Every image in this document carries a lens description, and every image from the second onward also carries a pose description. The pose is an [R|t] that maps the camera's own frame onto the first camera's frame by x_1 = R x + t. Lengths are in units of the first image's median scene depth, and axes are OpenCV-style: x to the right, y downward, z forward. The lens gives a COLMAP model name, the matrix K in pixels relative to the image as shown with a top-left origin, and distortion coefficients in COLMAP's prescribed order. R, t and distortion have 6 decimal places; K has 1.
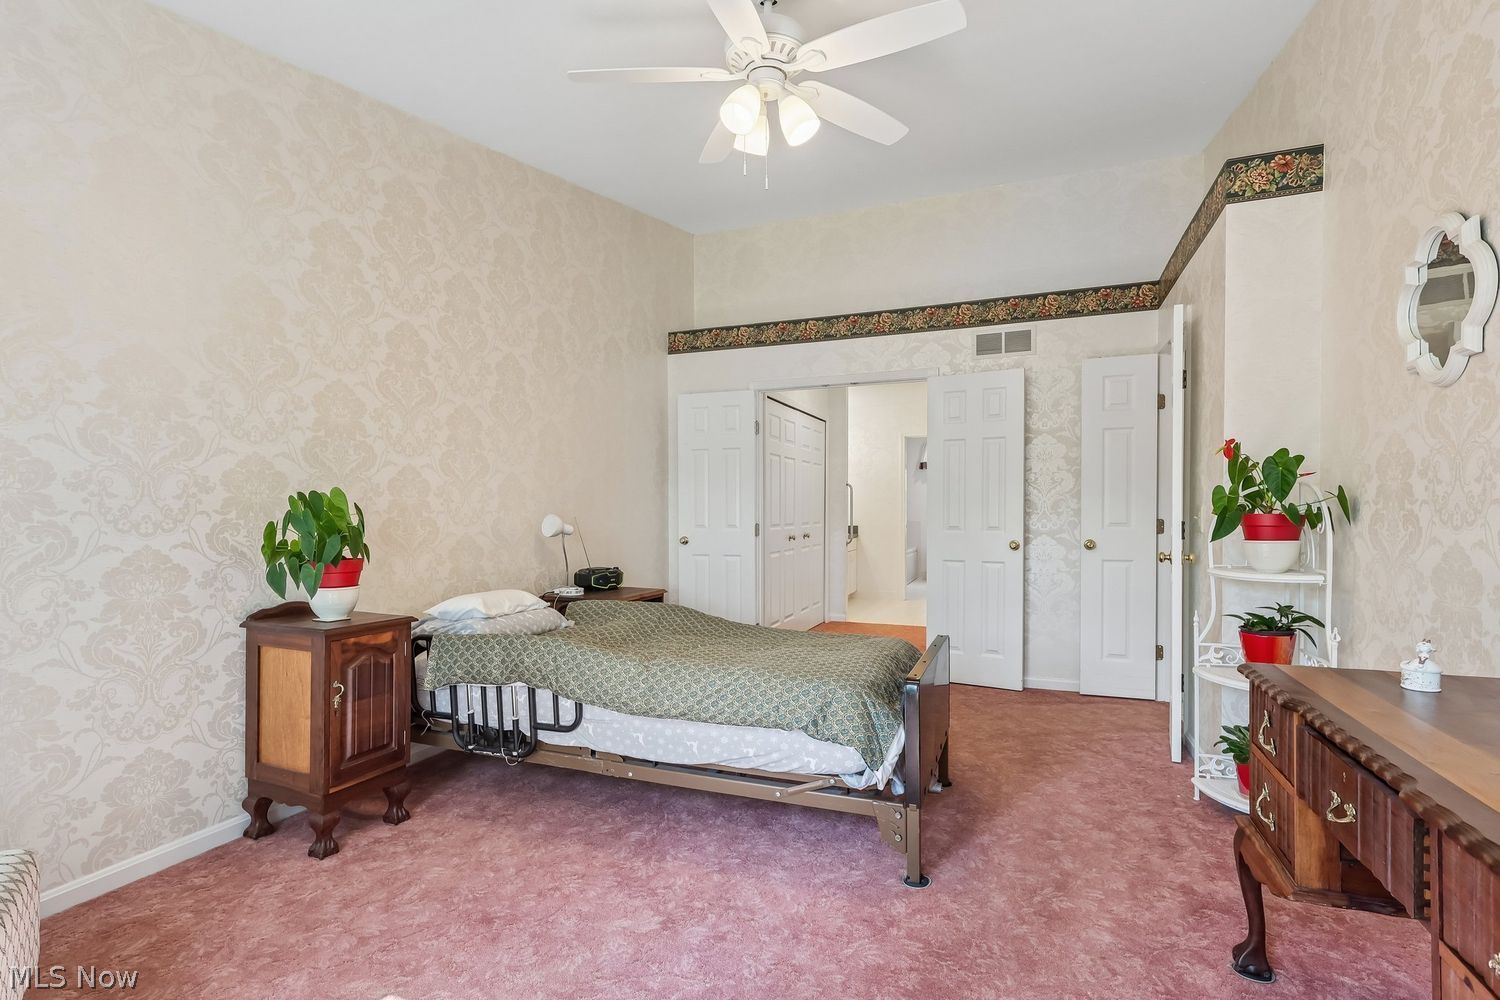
lens RADIAL K [[719.5, 0, 746.7], [0, 719.5, 533.7], [0, 0, 1]] dist [0.026074, -0.027341]
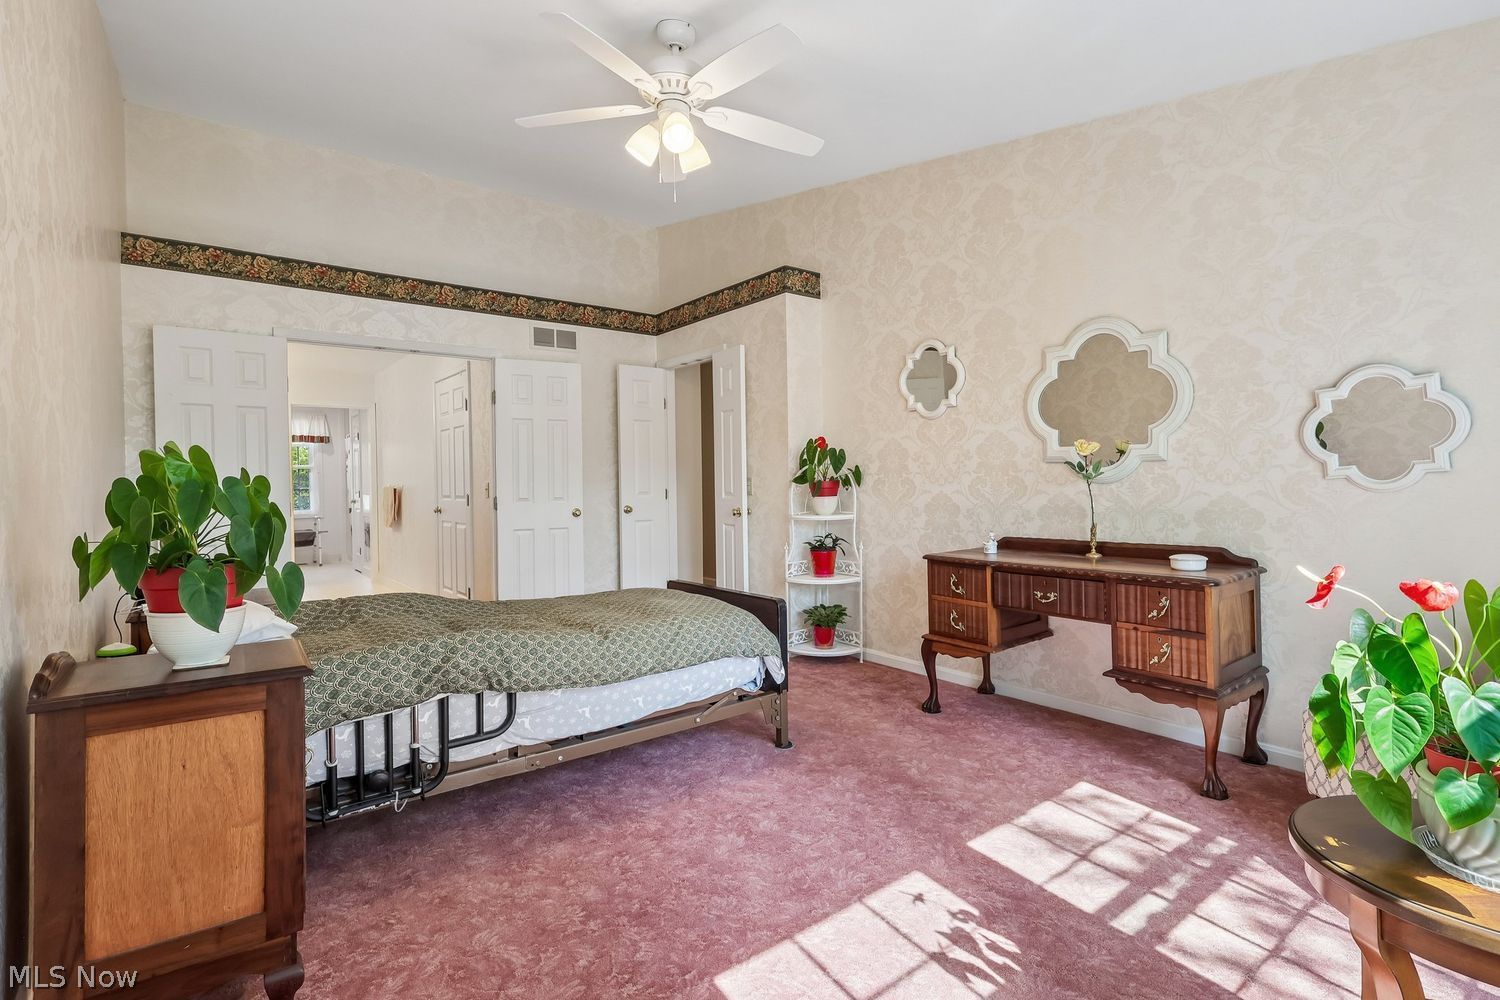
lens RADIAL K [[702.8, 0, 741.3], [0, 702.8, 489.2], [0, 0, 1]] dist [0.003949, 0.000363]
pose [[0.514394, -0.014150, 0.857437, -0.808062], [0.040173, 0.999164, -0.007611, -0.002905], [-0.856613, 0.038360, 0.514532, 0.300575]]
